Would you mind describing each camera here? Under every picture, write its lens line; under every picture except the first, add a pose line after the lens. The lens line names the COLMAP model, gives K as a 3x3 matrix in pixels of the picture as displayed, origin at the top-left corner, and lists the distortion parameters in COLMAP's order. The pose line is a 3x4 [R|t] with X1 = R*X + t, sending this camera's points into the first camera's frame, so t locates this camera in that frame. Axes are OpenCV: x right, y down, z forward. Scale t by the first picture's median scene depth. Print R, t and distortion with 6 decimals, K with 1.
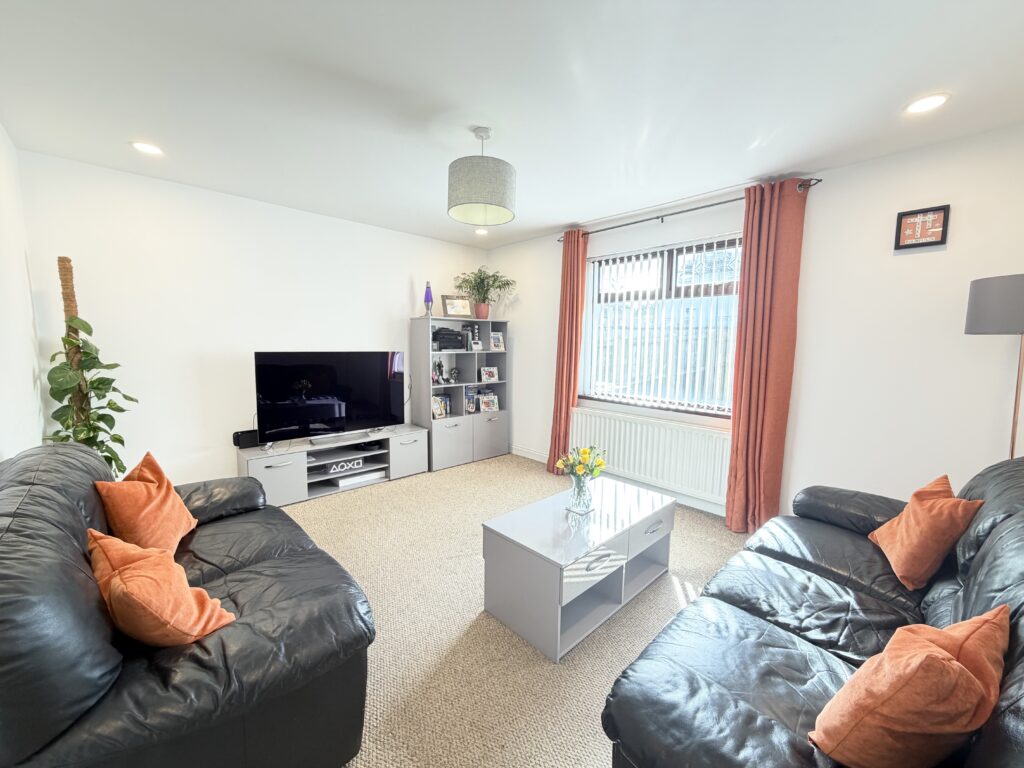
lens RADIAL K [[406.1, 0, 509.5], [0, 406.1, 383.0], [0, 0, 1]] dist [0.000467, 0.000088]
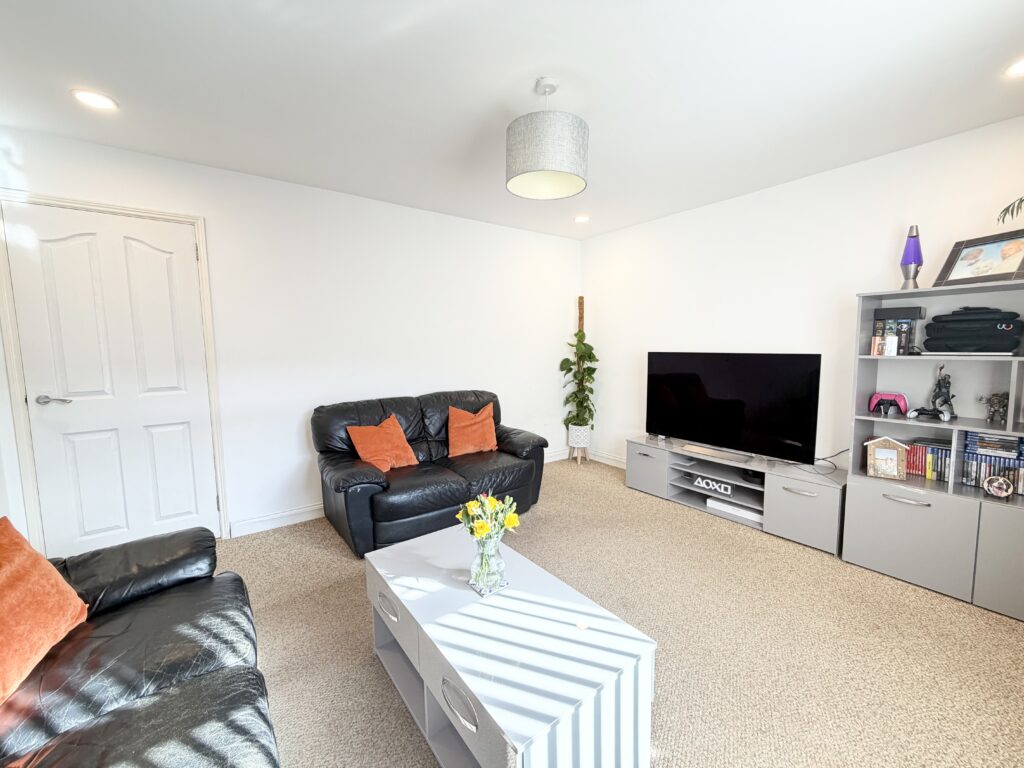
lens RADIAL K [[406.1, 0, 509.5], [0, 406.1, 383.0], [0, 0, 1]] dist [0.000467, 0.000088]
pose [[-0.100213, 0.078858, -0.991836, 0.469471], [-0.095034, 0.991538, 0.088436, -0.044680], [0.990417, 0.103120, -0.091871, 0.619966]]
